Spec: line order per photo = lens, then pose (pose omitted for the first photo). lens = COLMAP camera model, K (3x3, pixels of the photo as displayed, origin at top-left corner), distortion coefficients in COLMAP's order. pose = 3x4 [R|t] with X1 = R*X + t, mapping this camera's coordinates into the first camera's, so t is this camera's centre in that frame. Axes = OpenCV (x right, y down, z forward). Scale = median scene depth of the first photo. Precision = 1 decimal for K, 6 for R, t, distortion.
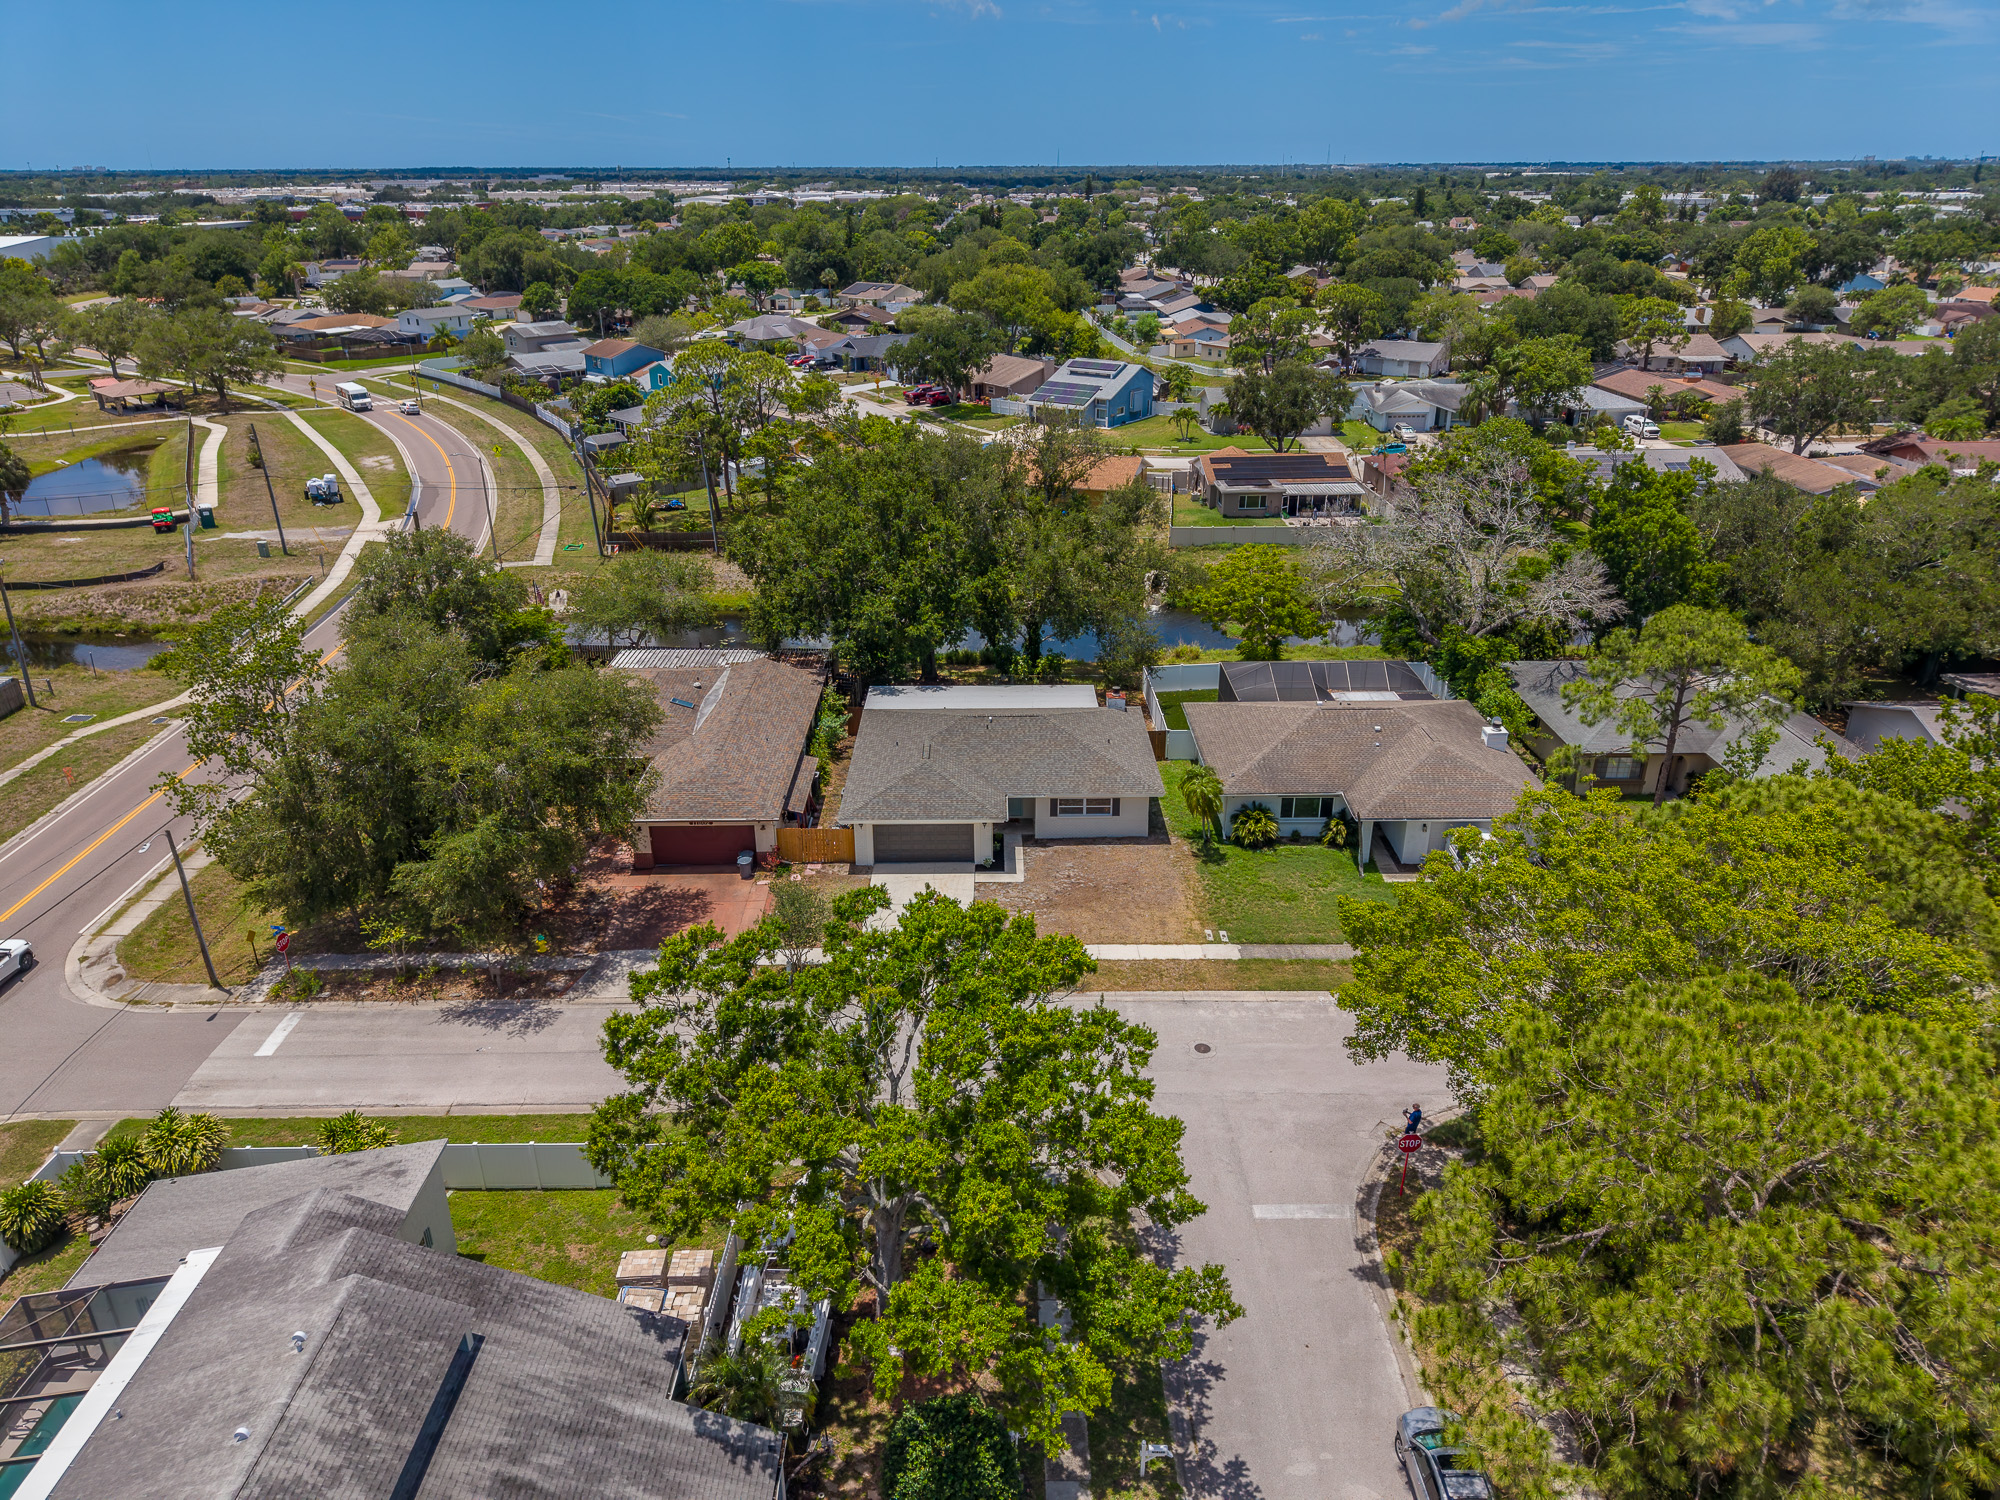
lens RADIAL K [[1377.5, 0, 1004.7], [0, 1377.5, 655.8], [0, 0, 1]] dist [0.009159, -0.000483]
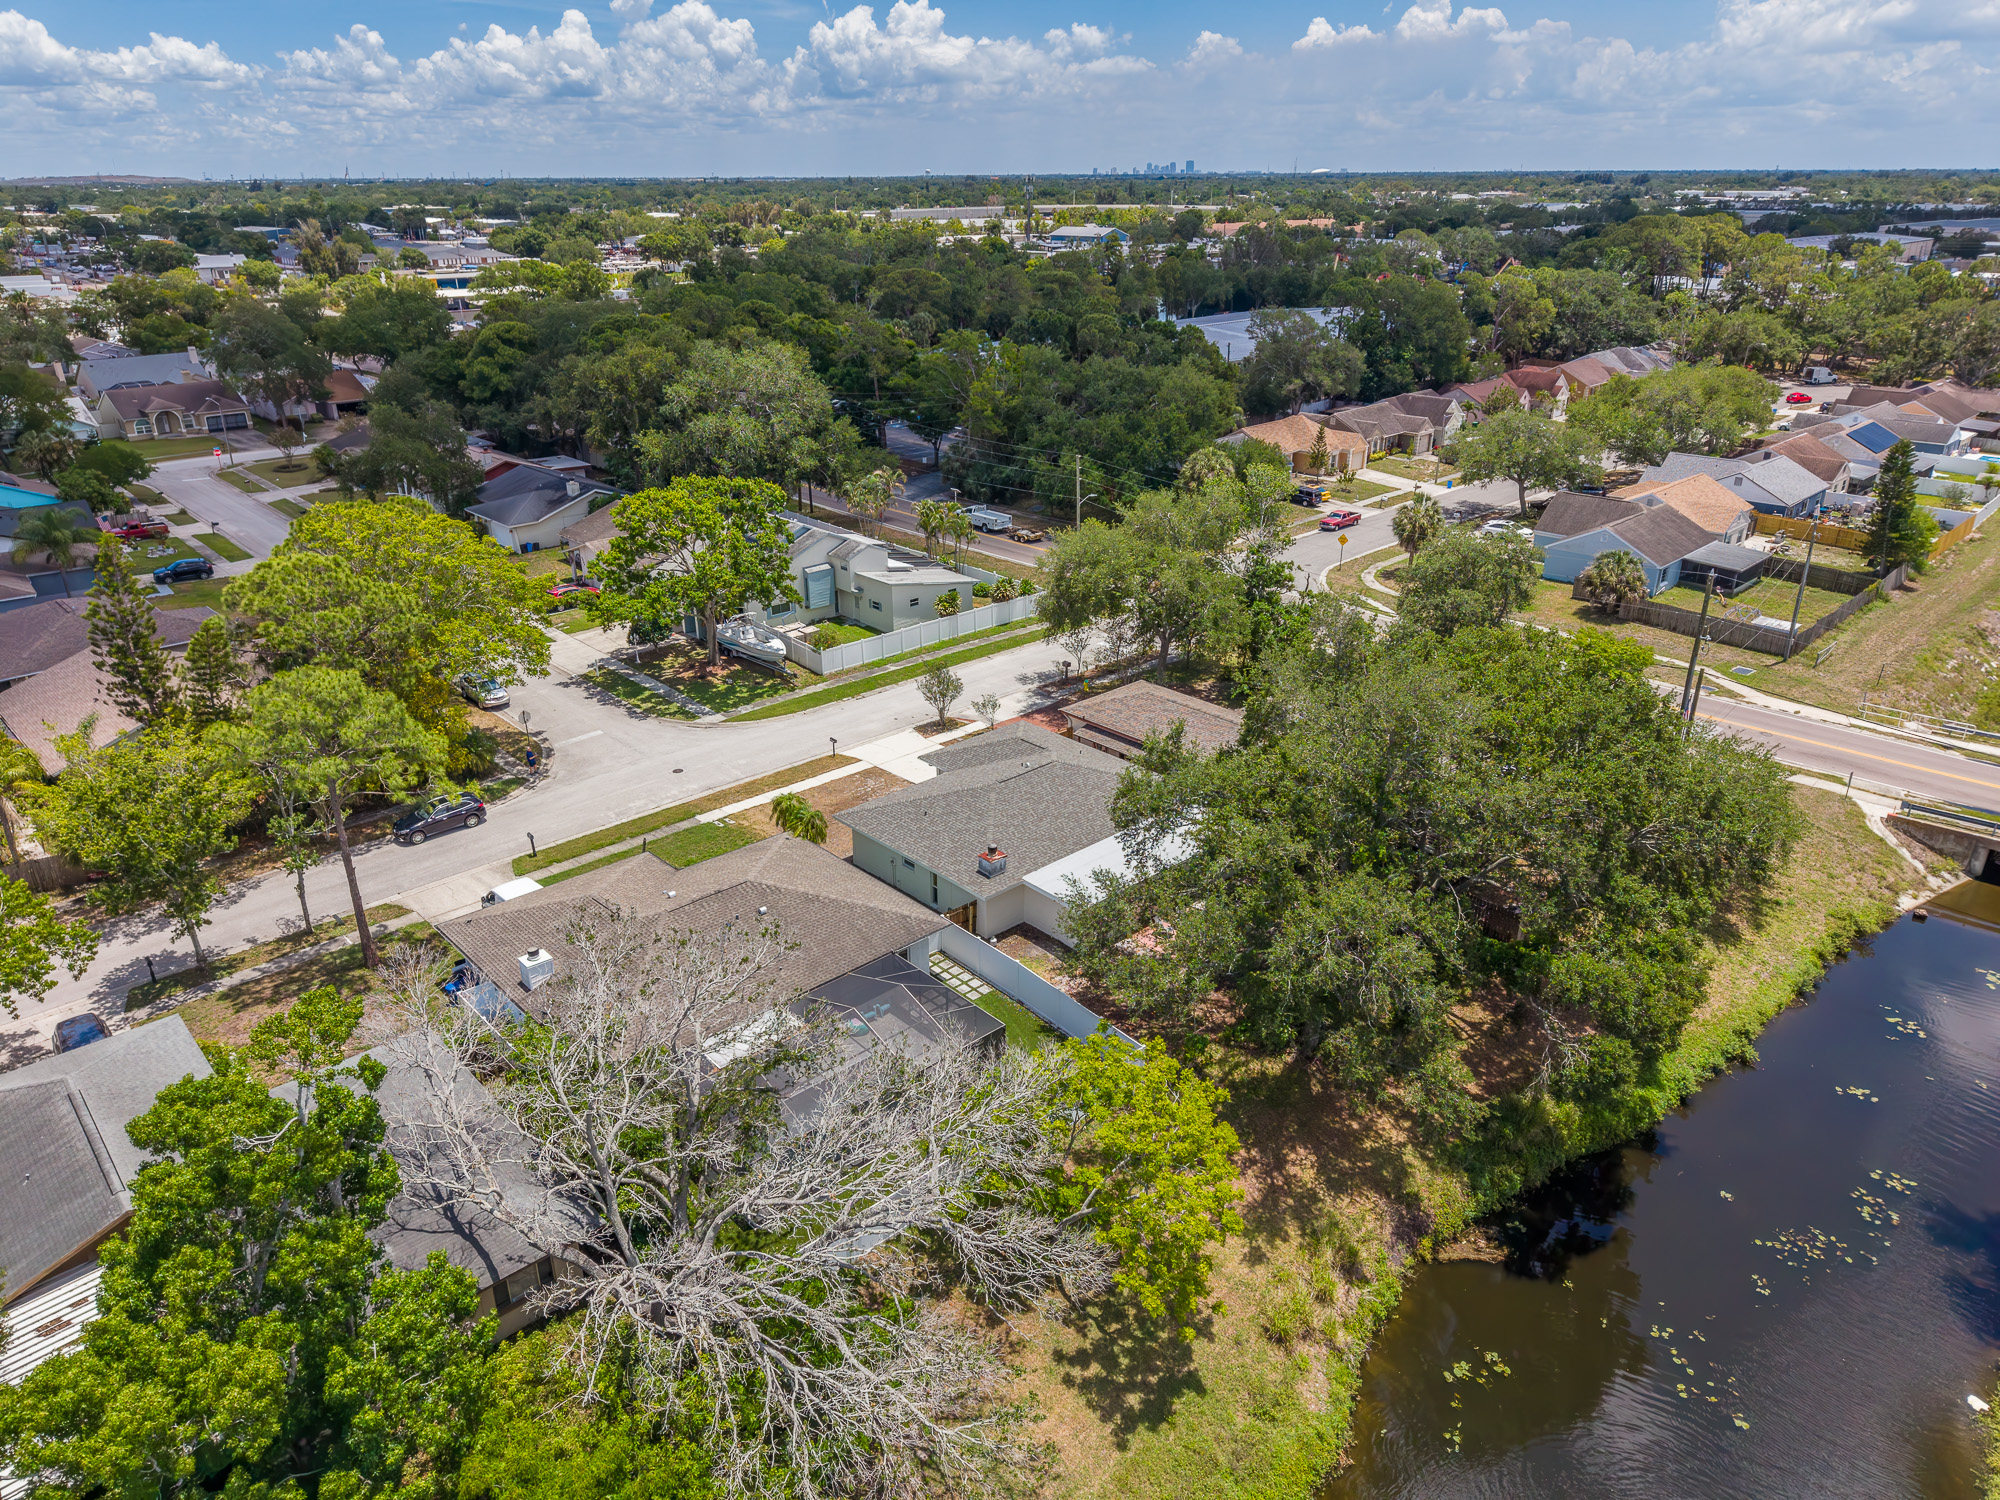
lens RADIAL K [[1317.7, 0, 988.1], [0, 1317.7, 779.7], [0, 0, 1]] dist [0.019645, -0.009590]
pose [[-0.747394, 0.283360, -0.600924, 0.601654], [-0.214102, 0.753510, 0.621597, -0.545593], [0.628938, 0.593237, -0.502501, 1.525678]]
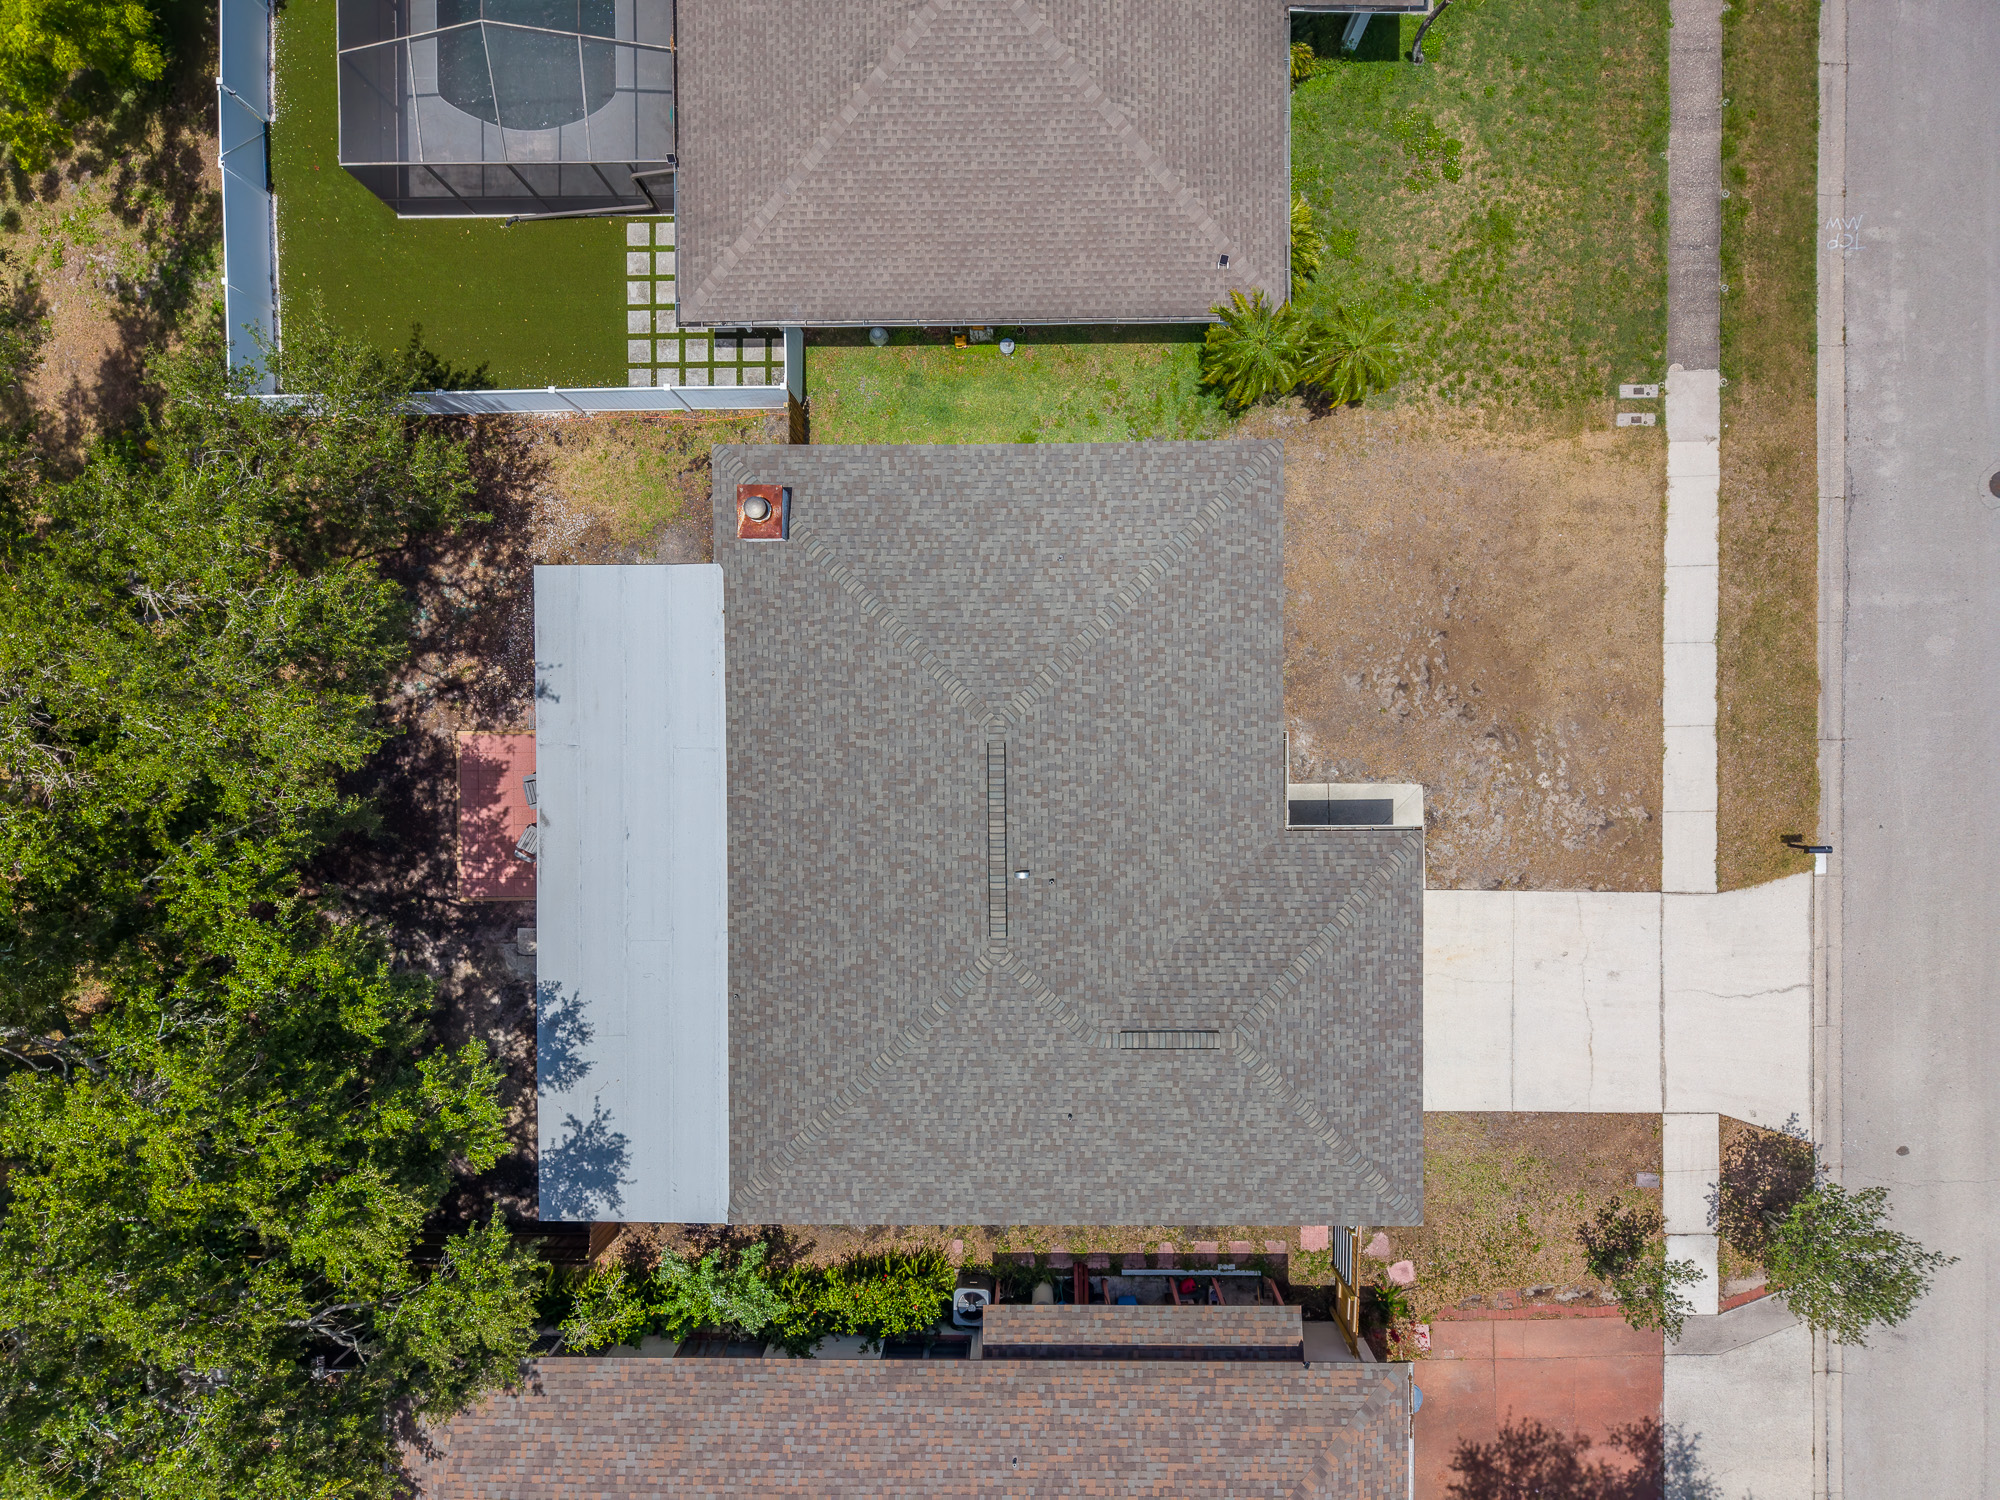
lens RADIAL K [[1343.0, 0, 997.3], [0, 1343.0, 747.0], [0, 0, 1]] dist [0.010788, -0.002951]
pose [[0.001464, -0.999956, -0.009239, 0.029917], [0.360750, -0.008089, 0.932628, -0.301154], [-0.932662, -0.004698, 0.360722, 0.919433]]
